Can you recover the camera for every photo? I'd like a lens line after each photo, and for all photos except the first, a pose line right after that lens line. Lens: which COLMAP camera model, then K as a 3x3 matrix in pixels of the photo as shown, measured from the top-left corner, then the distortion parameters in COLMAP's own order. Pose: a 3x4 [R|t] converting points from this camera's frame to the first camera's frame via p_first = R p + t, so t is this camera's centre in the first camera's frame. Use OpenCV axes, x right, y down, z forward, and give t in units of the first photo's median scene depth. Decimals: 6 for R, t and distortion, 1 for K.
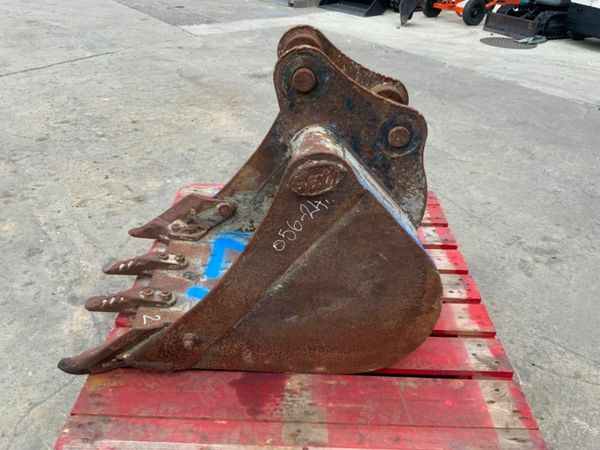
lens RADIAL K [[495.3, 0, 300.0], [0, 495.3, 225.0], [0, 0, 1]] dist [0.099892, -0.200453]
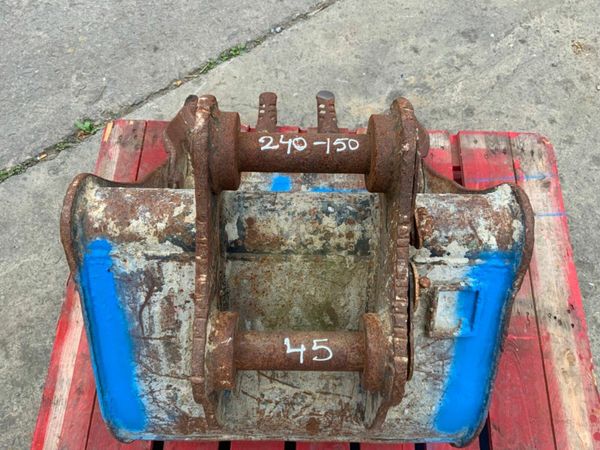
lens RADIAL K [[495.3, 0, 300.0], [0, 495.3, 225.0], [0, 0, 1]] dist [0.099892, -0.200453]
pose [[-0.007039, 0.910155, -0.414208, 0.276522], [-0.541398, 0.344788, 0.766818, -0.656120], [0.840737, 0.229649, 0.490329, 0.722712]]
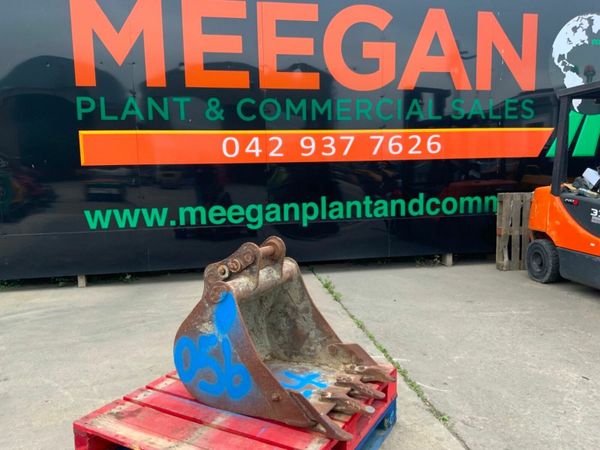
lens RADIAL K [[495.3, 0, 300.0], [0, 495.3, 225.0], [0, 0, 1]] dist [0.099892, -0.200453]
pose [[-0.887308, -0.058349, 0.457471, -1.046665], [0.240257, 0.788232, 0.566539, -1.498398], [-0.393650, 0.612605, -0.685386, 2.204270]]
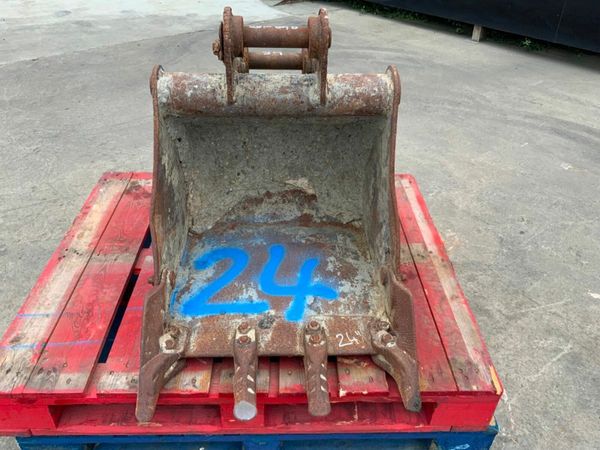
lens RADIAL K [[495.3, 0, 300.0], [0, 495.3, 225.0], [0, 0, 1]] dist [0.099892, -0.200453]
pose [[-0.054658, -0.587377, 0.807466, -1.025013], [0.502709, 0.682521, 0.530517, -0.554677], [-0.862726, 0.434917, 0.257974, 0.812088]]
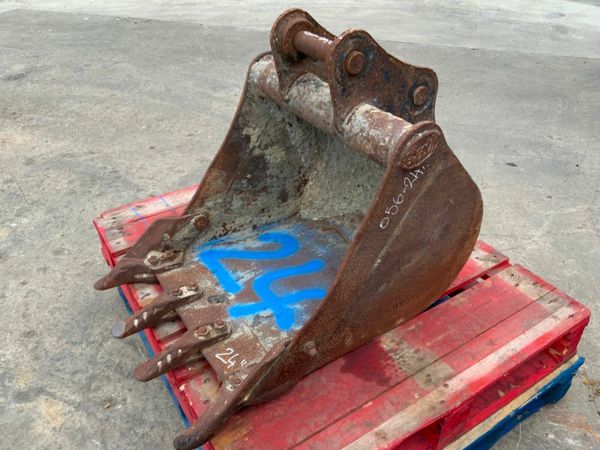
lens RADIAL K [[495.3, 0, 300.0], [0, 495.3, 225.0], [0, 0, 1]] dist [0.099892, -0.200453]
pose [[0.828686, -0.347775, 0.438557, -0.558697], [0.316142, 0.937412, 0.145992, -0.141192], [-0.461881, 0.017665, 0.886766, 0.129987]]
